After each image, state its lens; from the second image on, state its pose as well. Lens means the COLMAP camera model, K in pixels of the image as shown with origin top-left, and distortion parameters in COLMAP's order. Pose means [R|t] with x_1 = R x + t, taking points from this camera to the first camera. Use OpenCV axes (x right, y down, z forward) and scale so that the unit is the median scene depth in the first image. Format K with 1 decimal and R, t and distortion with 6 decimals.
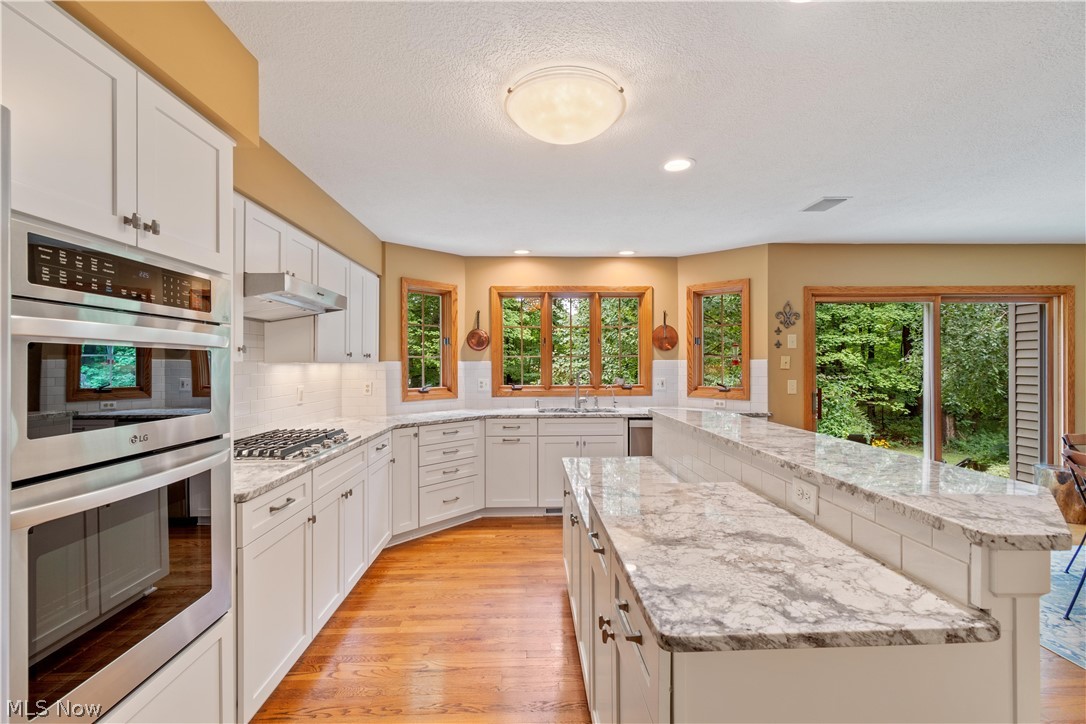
lens RADIAL K [[478.0, 0, 542.6], [0, 478.0, 364.1], [0, 0, 1]] dist [0.000612, -0.000440]
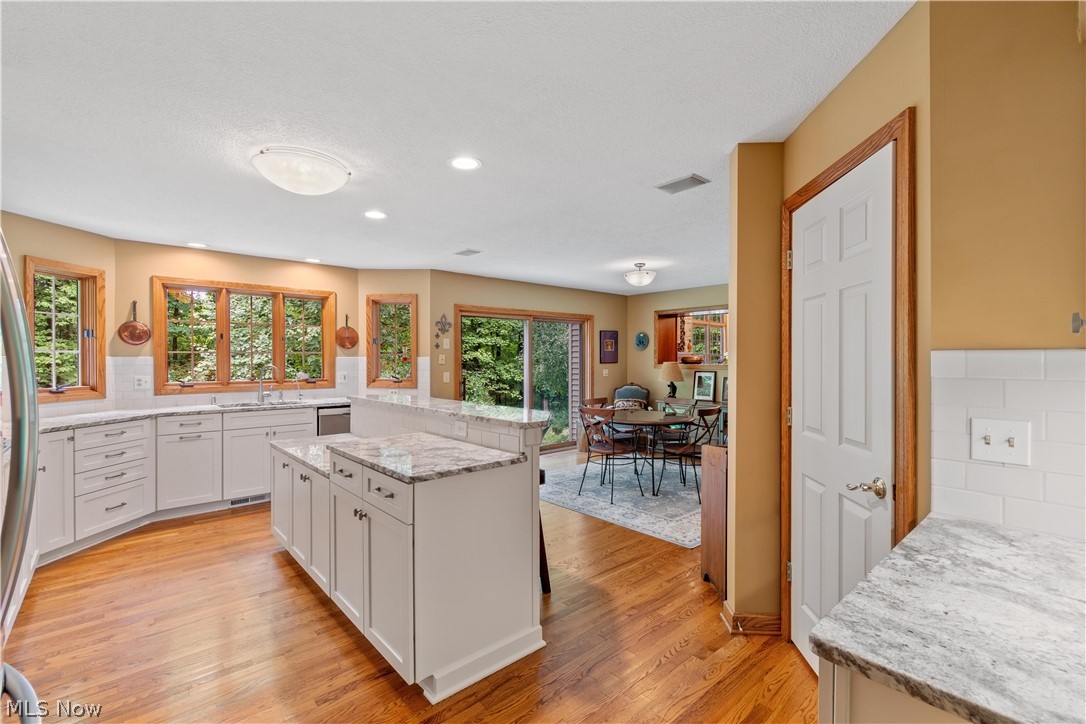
lens RADIAL K [[478.0, 0, 544.0], [0, 478.0, 364.4], [0, 0, 1]] dist [0.000612, -0.000440]
pose [[0.767574, -0.003134, 0.640953, -0.123315], [-0.001577, 0.999976, 0.006779, 0.001260], [-0.640959, -0.006215, 0.767550, -0.198629]]
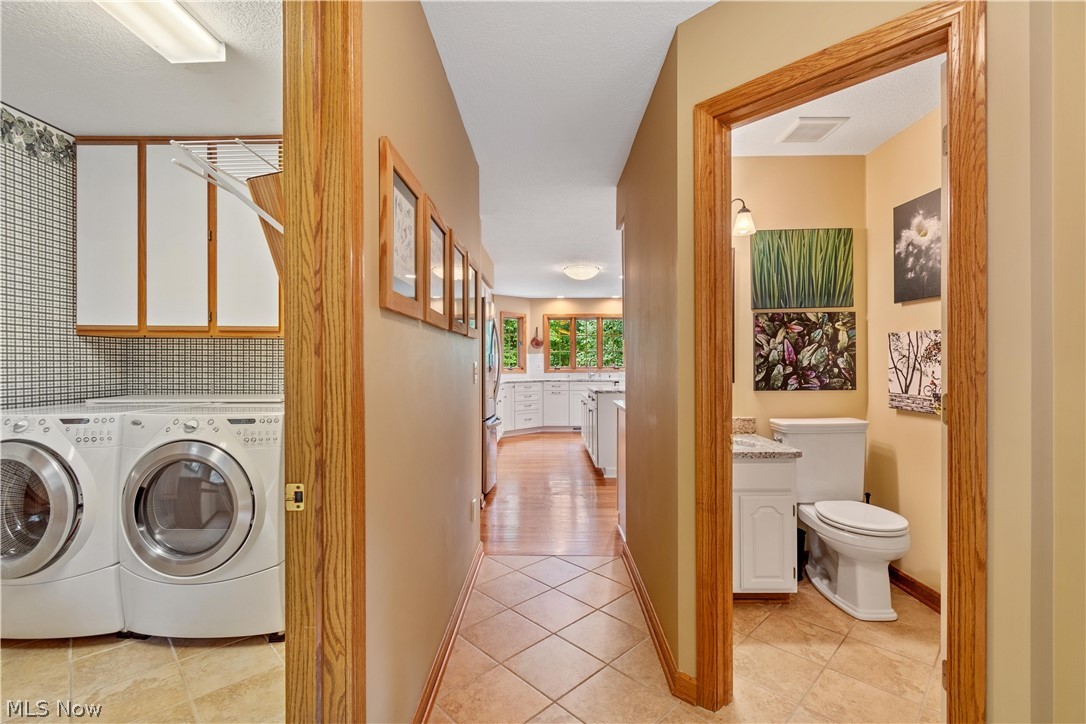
lens RADIAL K [[478.0, 0, 541.5], [0, 478.0, 362.9], [0, 0, 1]] dist [0.000612, -0.000440]
pose [[0.998810, -0.000802, -0.048764, -0.025879], [0.000688, 0.999997, -0.002365, 0.035423], [0.048765, 0.002328, 0.998808, -0.906840]]
